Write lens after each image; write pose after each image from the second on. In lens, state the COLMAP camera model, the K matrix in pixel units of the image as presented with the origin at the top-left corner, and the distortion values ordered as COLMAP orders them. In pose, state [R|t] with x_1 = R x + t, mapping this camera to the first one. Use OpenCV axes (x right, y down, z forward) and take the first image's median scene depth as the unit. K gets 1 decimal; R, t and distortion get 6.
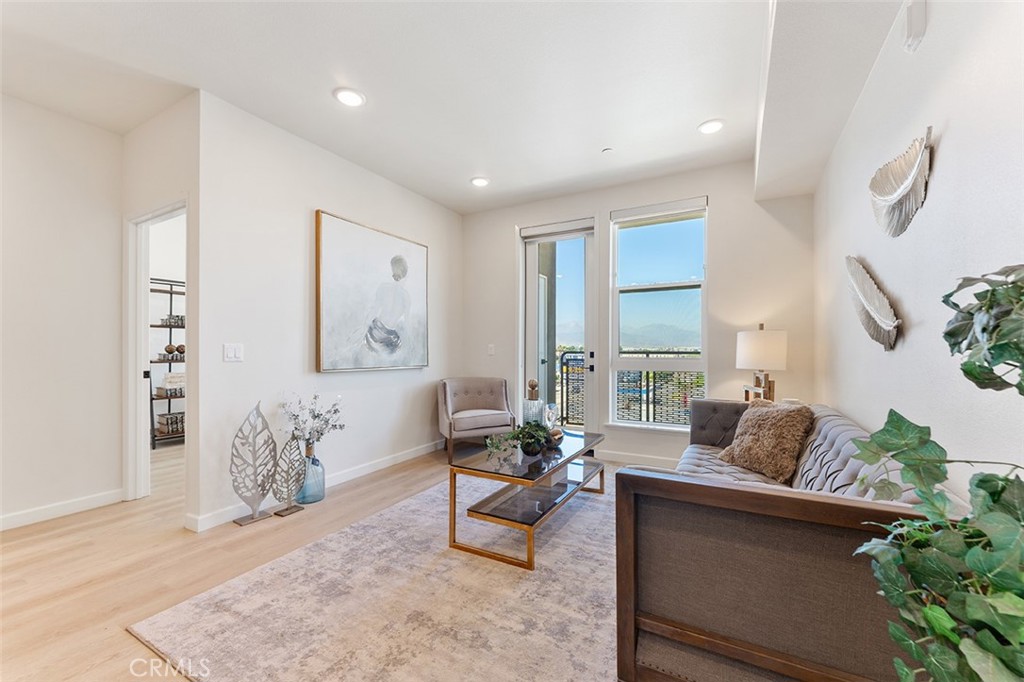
lens RADIAL K [[408.7, 0, 512.0], [0, 408.7, 341.0], [0, 0, 1]] dist [-0.002785, -0.000390]
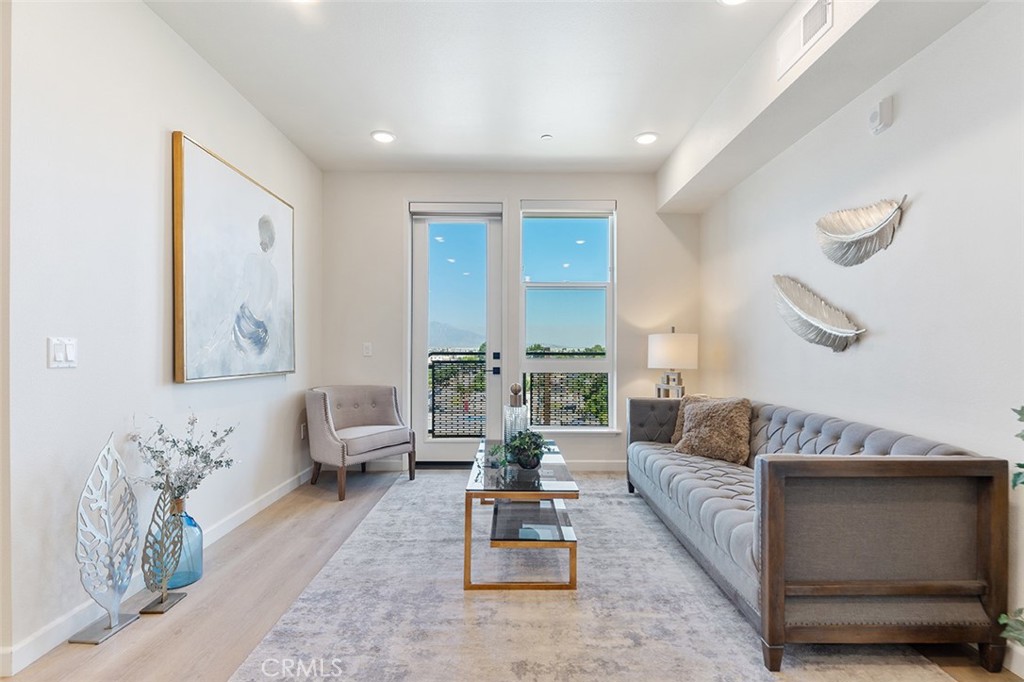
lens RADIAL K [[483.2, 0, 512.0], [0, 483.2, 341.0], [0, 0, 1]] dist [-0.004485, -0.000691]
pose [[0.873055, 0.013089, 0.487447, -0.395073], [-0.014456, 0.999895, -0.000958, 0.002652], [-0.487408, -0.006210, 0.873152, 0.078715]]
